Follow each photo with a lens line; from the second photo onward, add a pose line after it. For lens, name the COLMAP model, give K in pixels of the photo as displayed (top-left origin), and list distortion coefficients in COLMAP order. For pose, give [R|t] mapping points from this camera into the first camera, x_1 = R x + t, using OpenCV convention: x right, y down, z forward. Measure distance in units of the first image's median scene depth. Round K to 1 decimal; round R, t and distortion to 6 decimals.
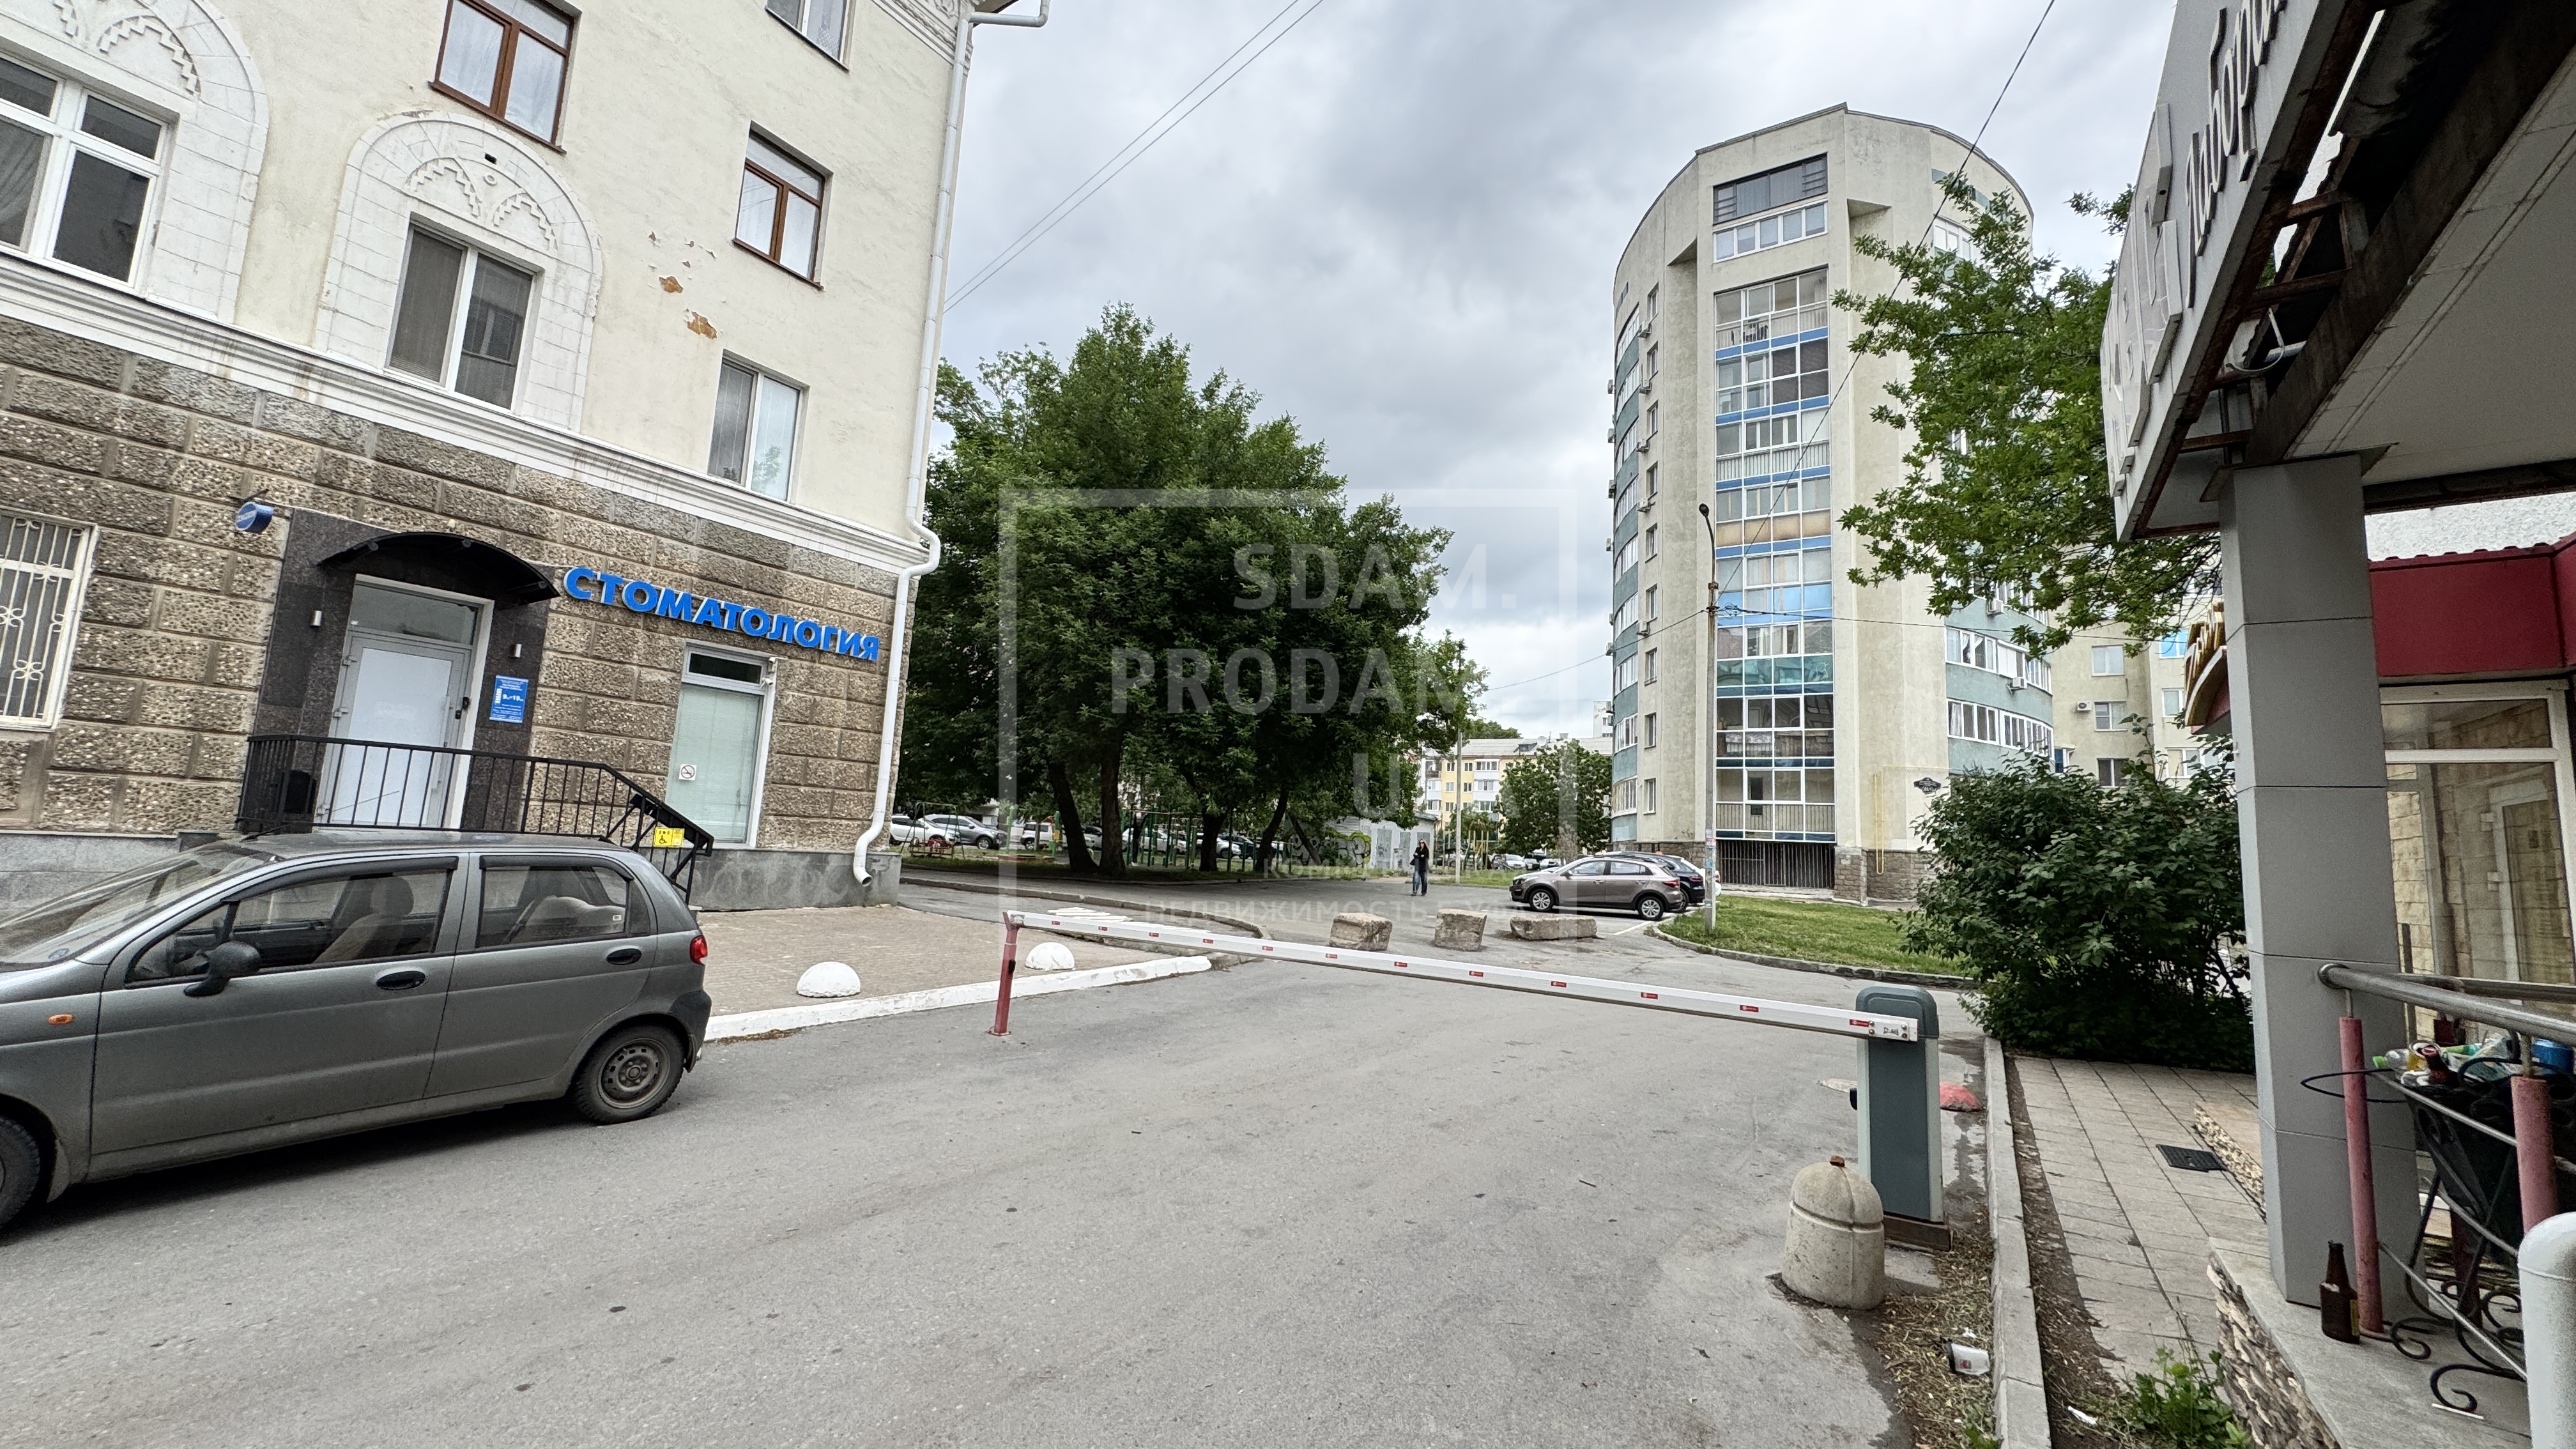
lens RADIAL K [[1022.5, 0, 1287.0], [0, 1022.5, 725.2], [0, 0, 1]] dist [-0.002846, 0.000699]
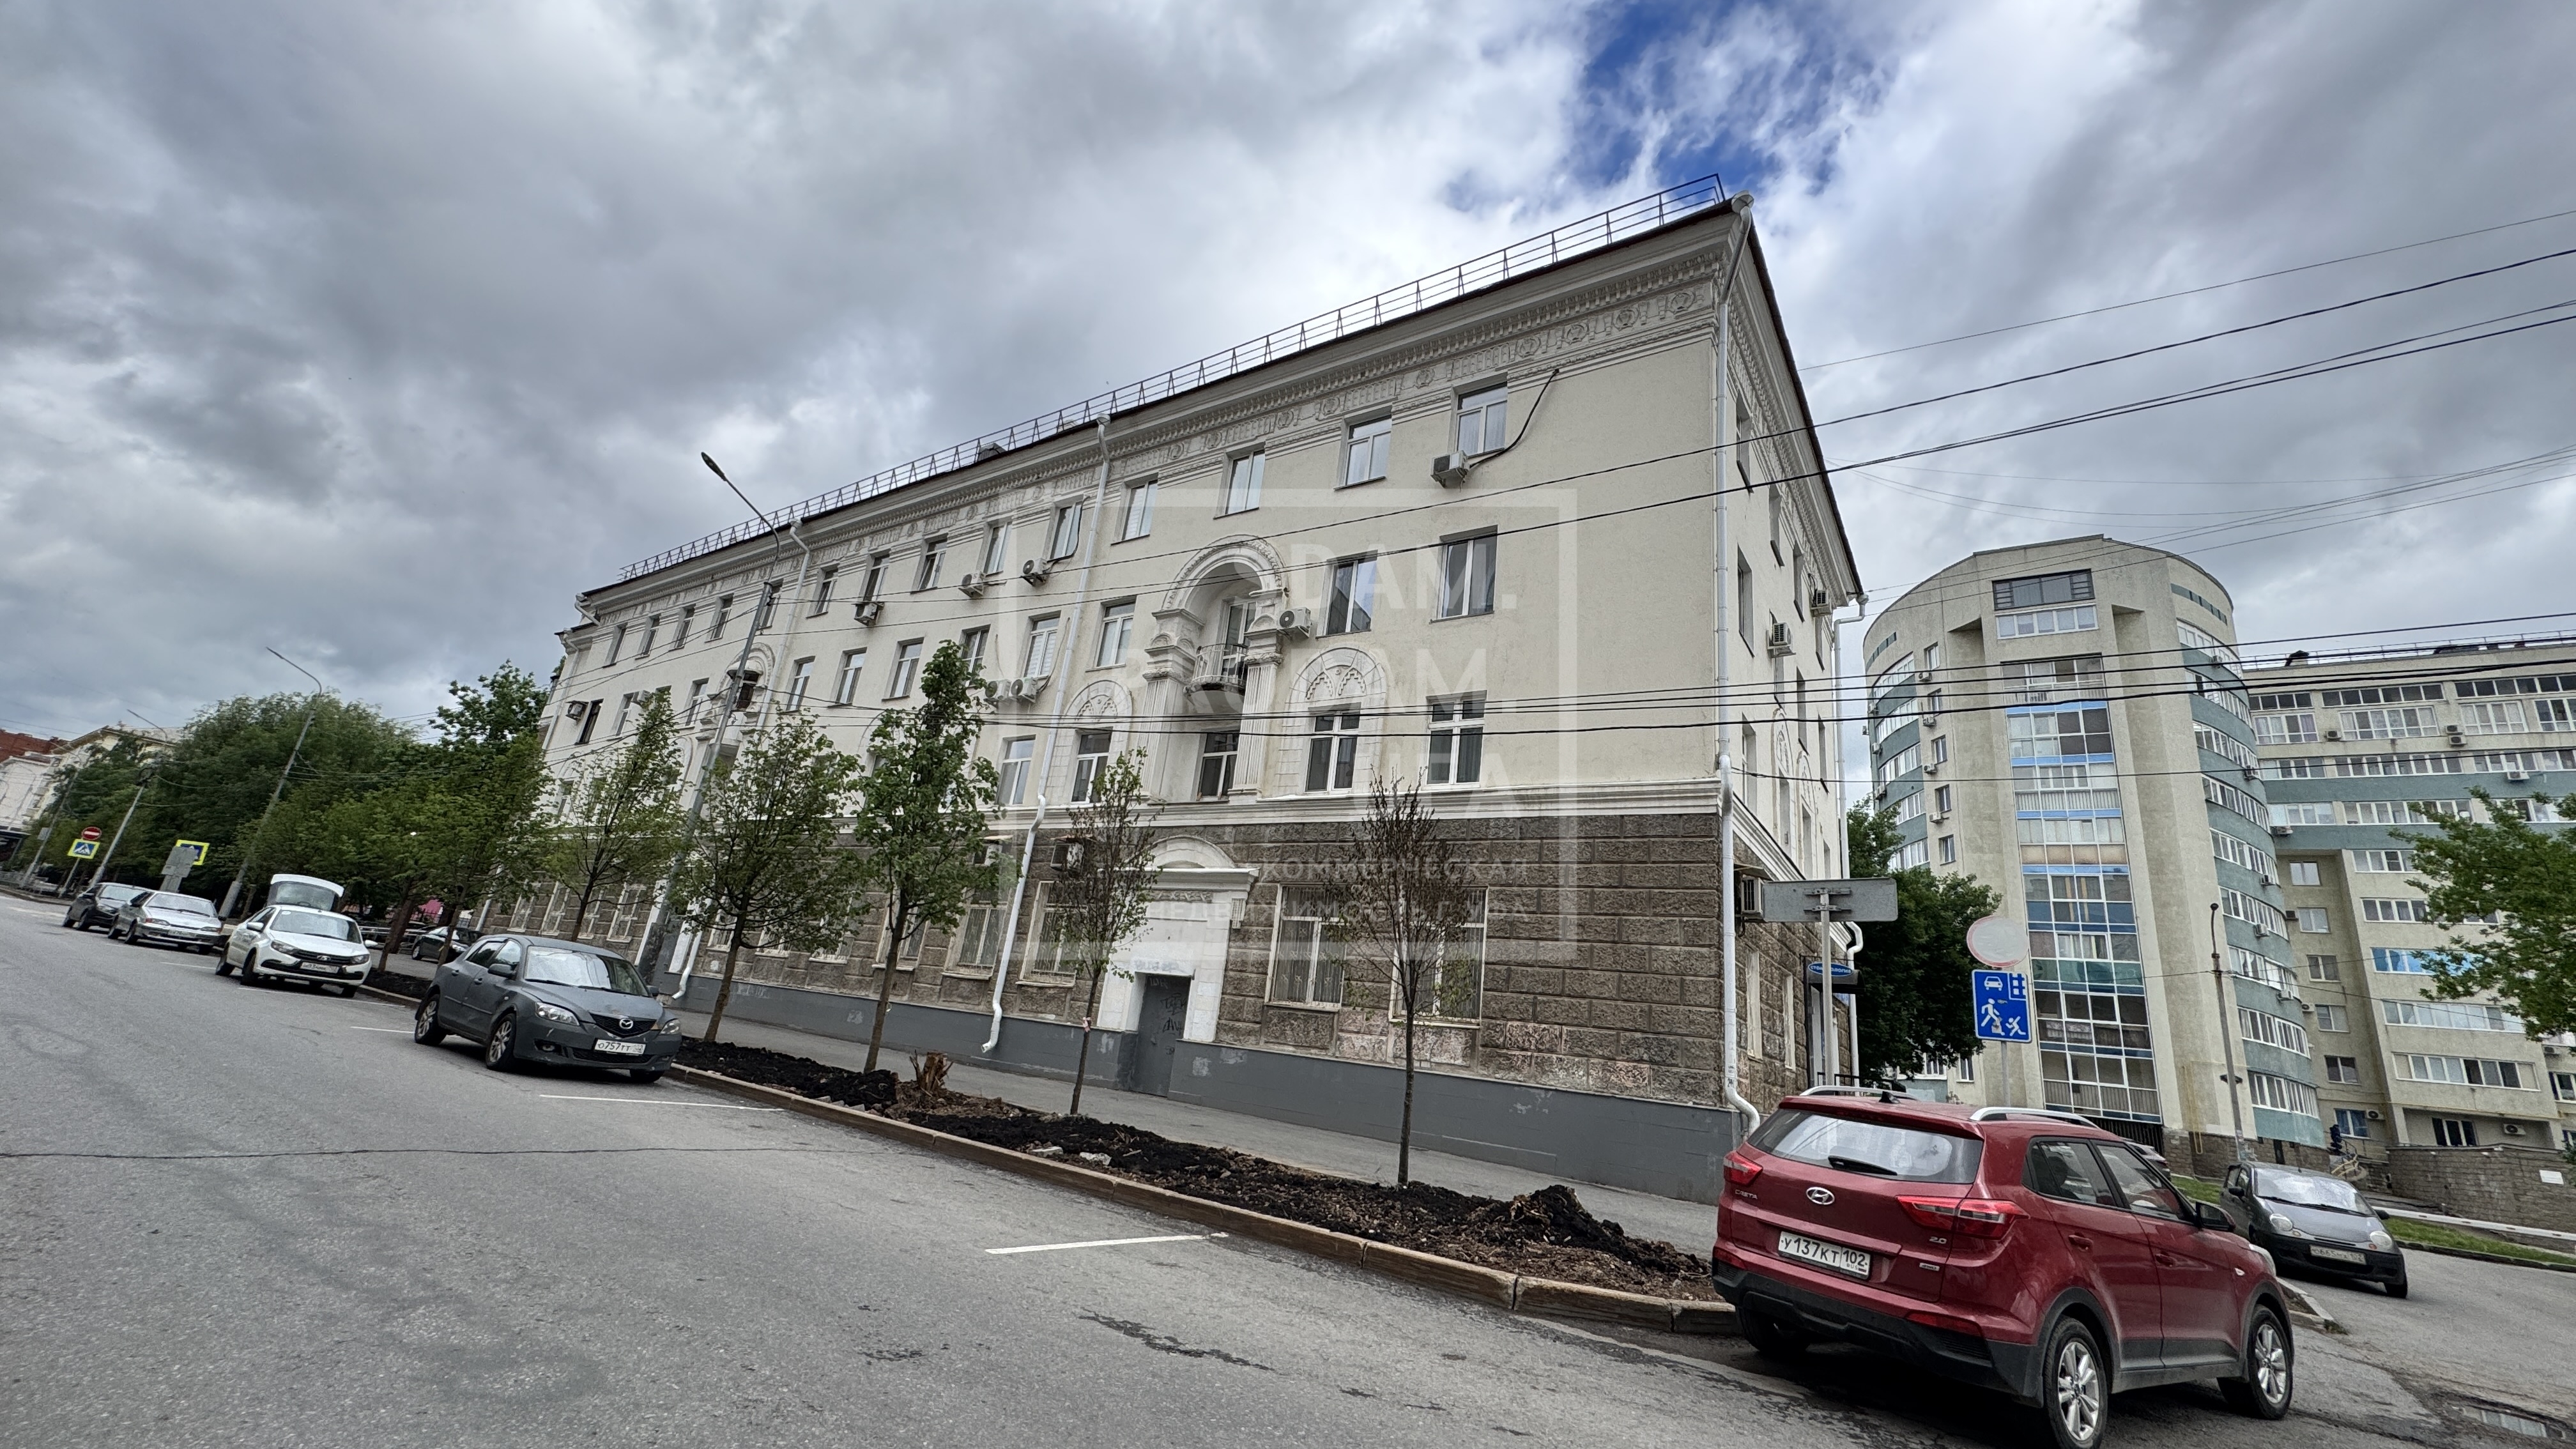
lens RADIAL K [[1022.5, 0, 1297.1], [0, 1022.5, 727.2], [0, 0, 1]] dist [-0.002846, 0.000699]
pose [[0.997349, 0.066009, -0.030639, -1.385536], [-0.070621, 0.979531, -0.188497, -0.130958], [0.017569, 0.190161, 0.981596, -0.851931]]
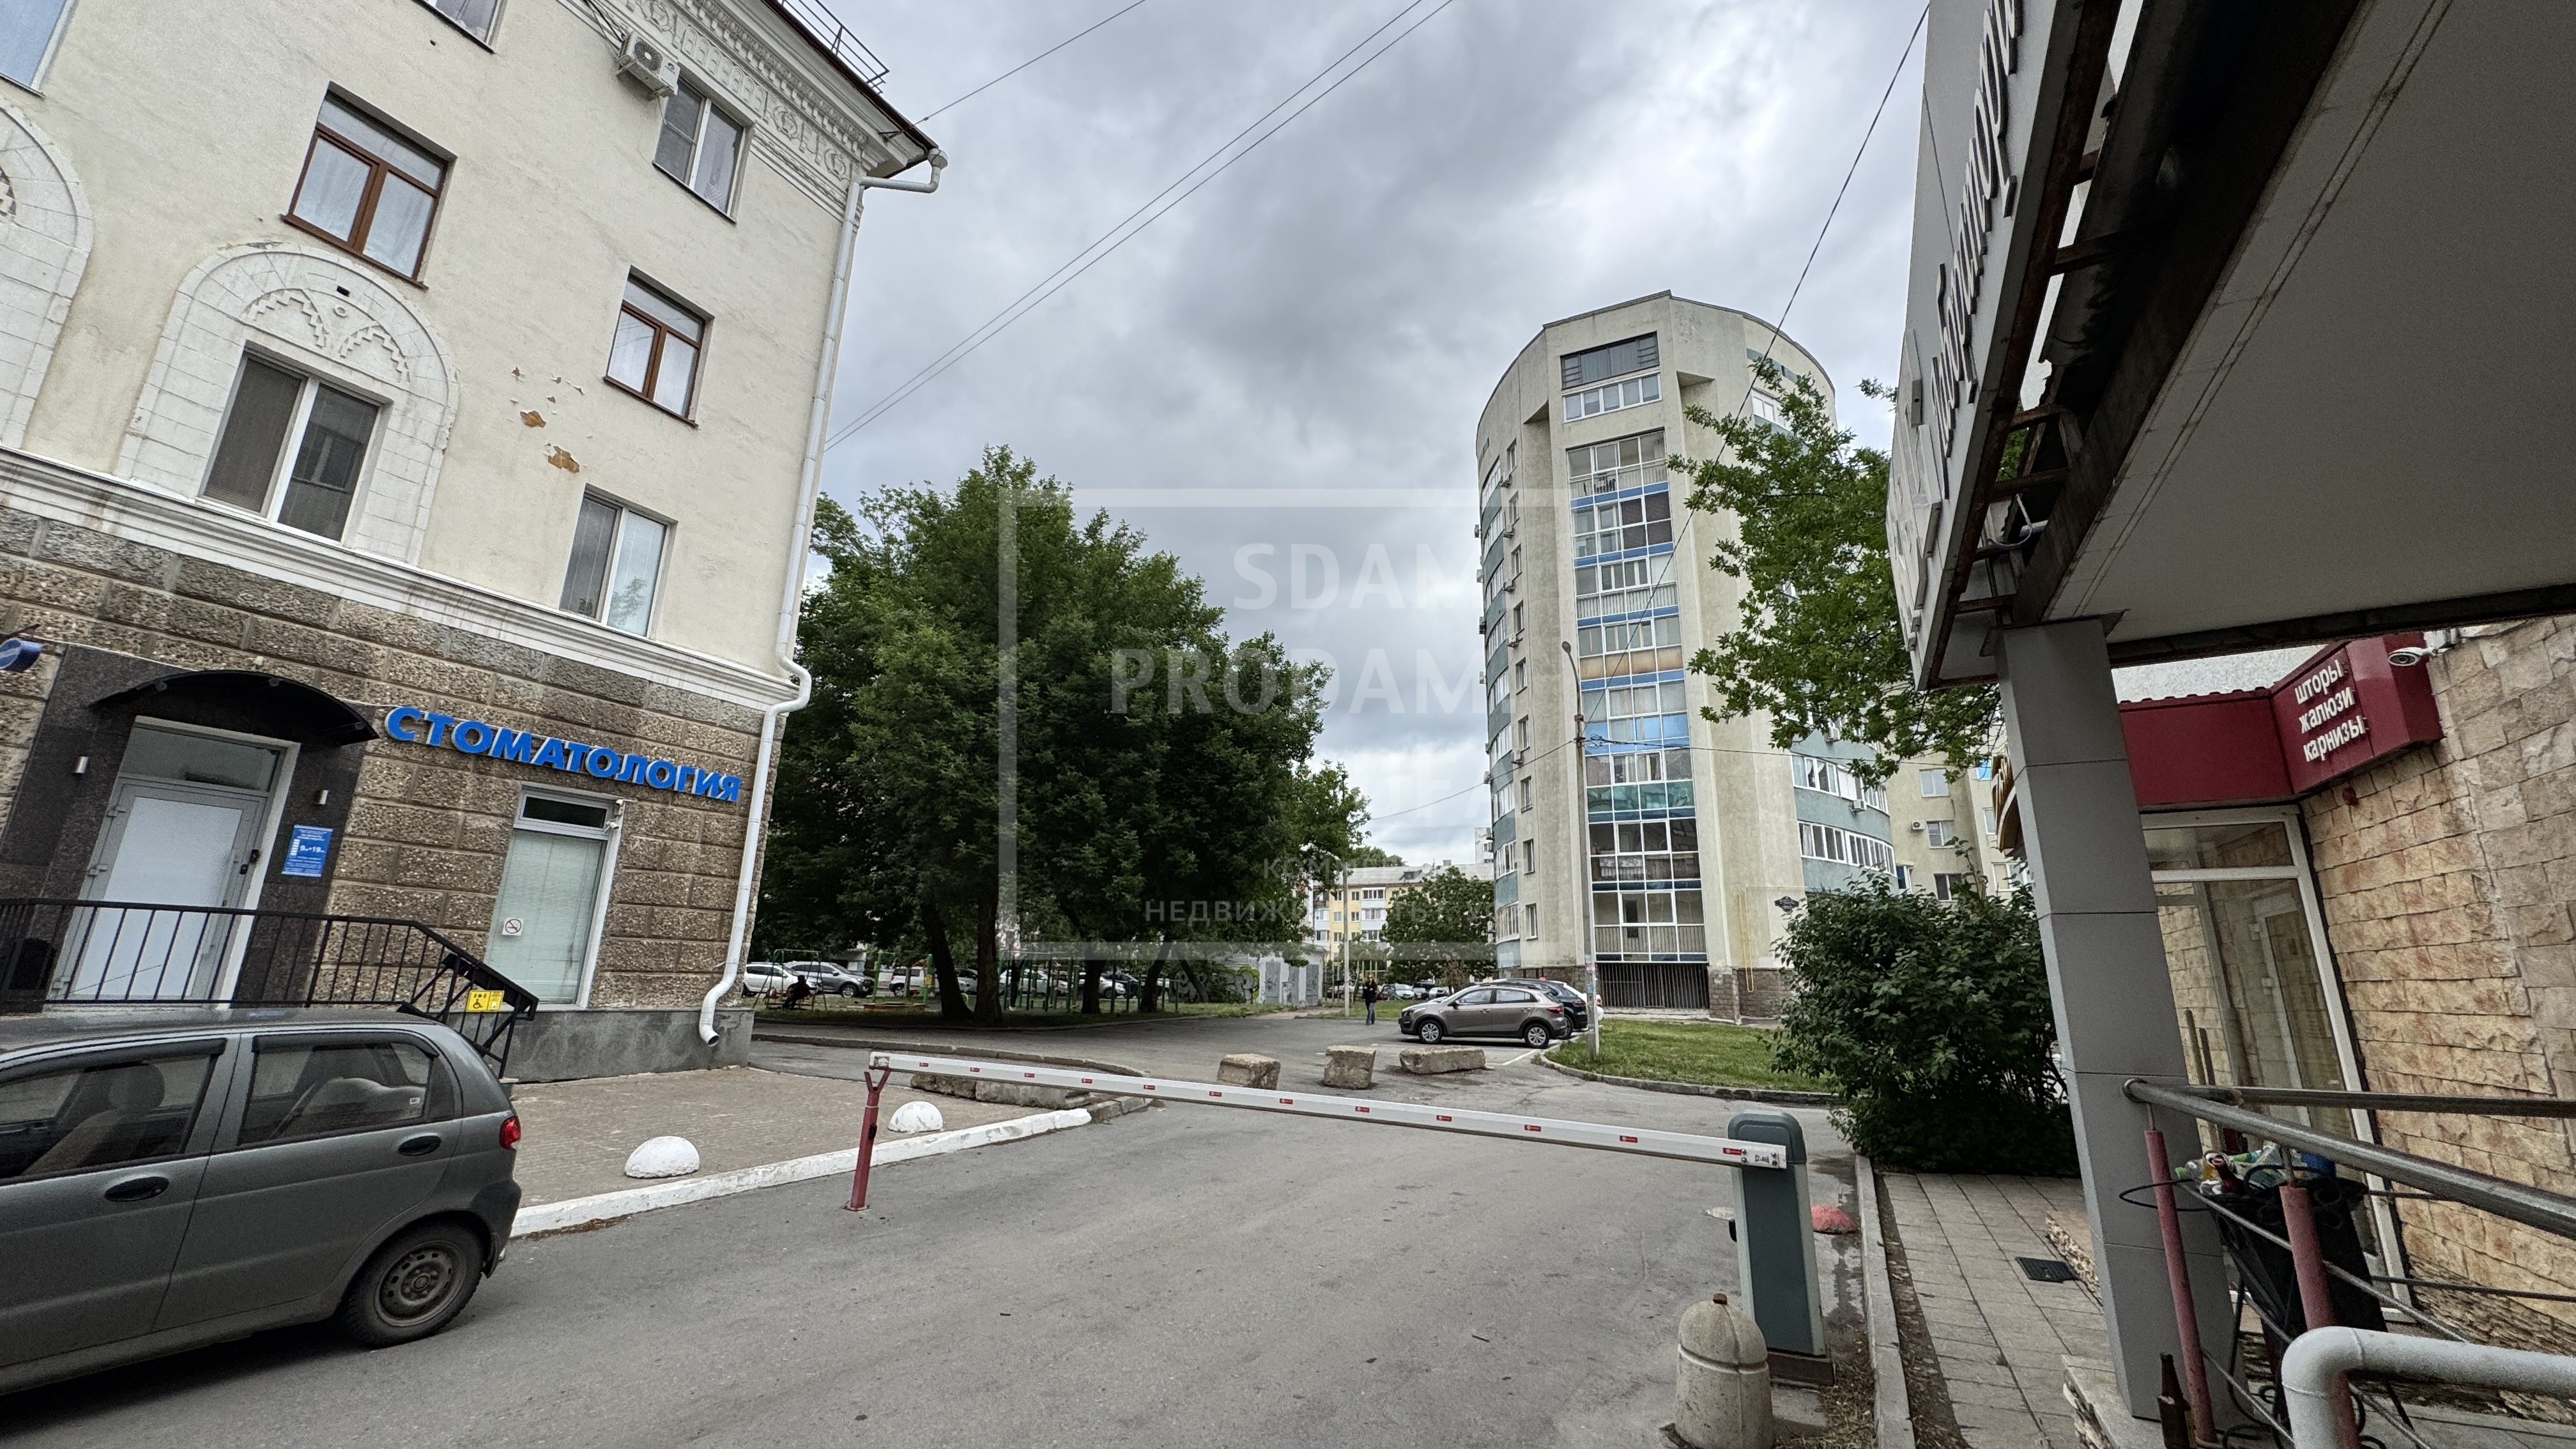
lens RADIAL K [[1022.5, 0, 1288.3], [0, 1022.5, 724.5], [0, 0, 1]] dist [-0.002846, 0.000699]
pose [[0.993673, -0.004705, 0.112209, 0.003118], [0.018916, 0.991860, -0.125918, -0.005136], [-0.110703, 0.127244, 0.985674, -0.004760]]
